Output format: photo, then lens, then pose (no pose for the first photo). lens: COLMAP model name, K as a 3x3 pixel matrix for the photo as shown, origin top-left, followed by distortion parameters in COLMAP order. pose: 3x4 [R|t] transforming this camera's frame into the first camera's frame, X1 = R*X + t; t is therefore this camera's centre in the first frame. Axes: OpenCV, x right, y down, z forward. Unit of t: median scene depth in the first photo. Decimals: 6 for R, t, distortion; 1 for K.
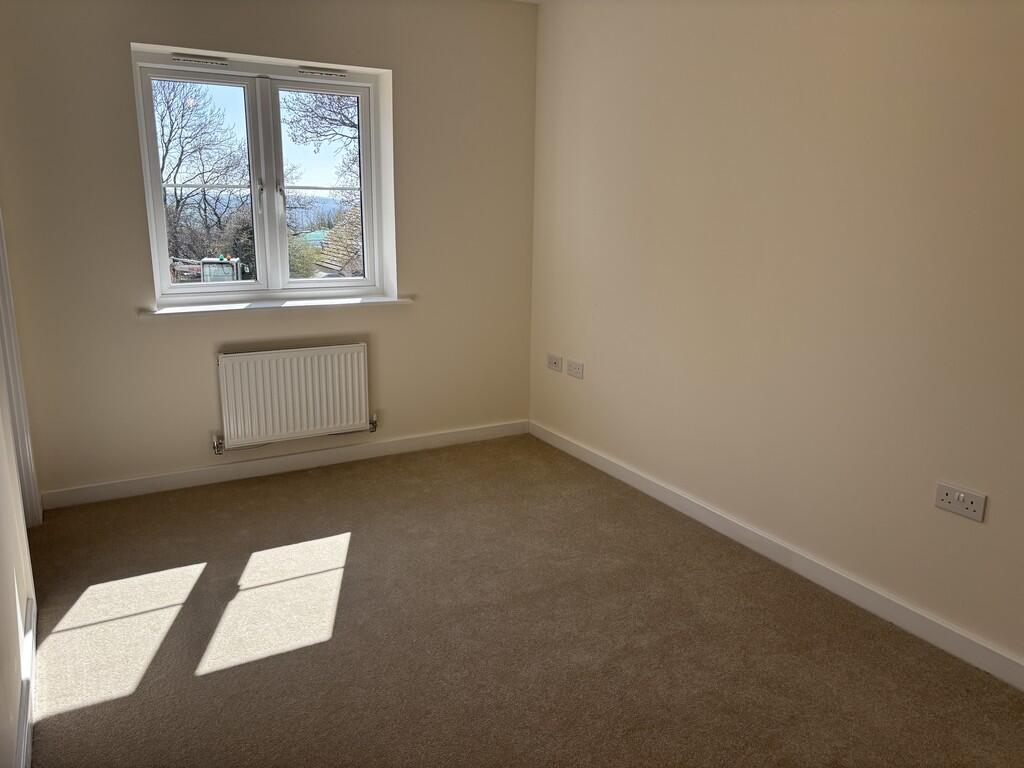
lens RADIAL K [[783.4, 0, 505.3], [0, 783.4, 383.3], [0, 0, 1]] dist [0.051847, -0.053045]
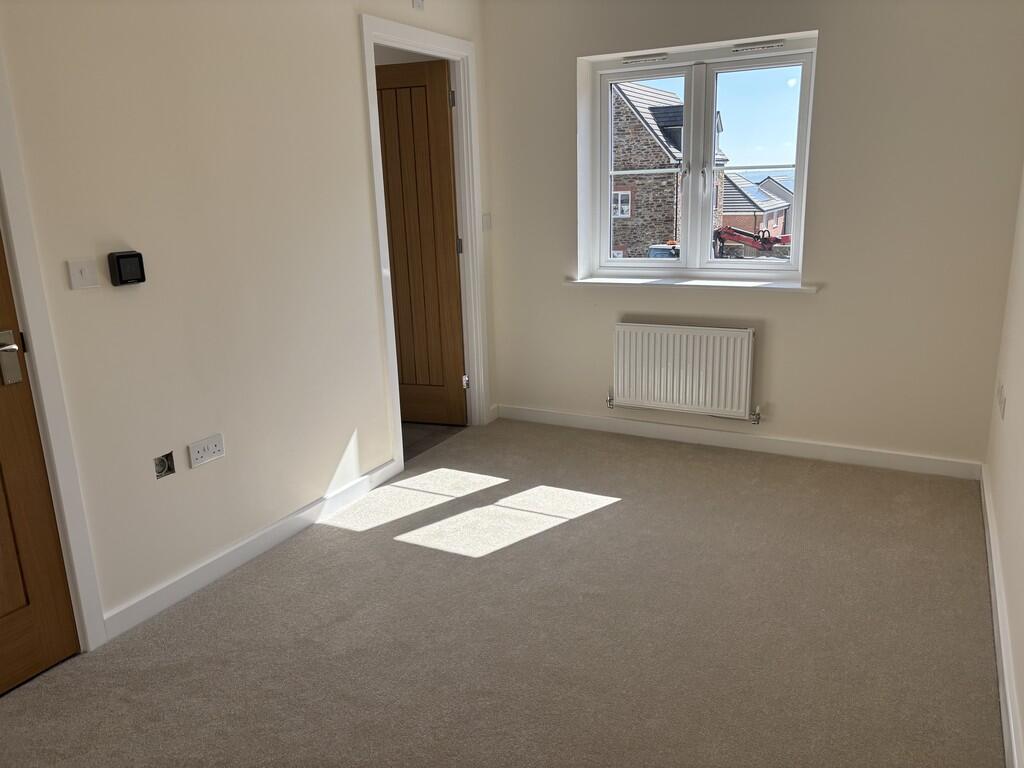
lens RADIAL K [[783.4, 0, 505.3], [0, 783.4, 383.3], [0, 0, 1]] dist [0.051847, -0.053045]
pose [[0.518129, 0.185970, -0.834840, 0.503736], [-0.156605, 0.980202, 0.121157, -0.059475], [0.840843, 0.067965, 0.536994, 0.250951]]
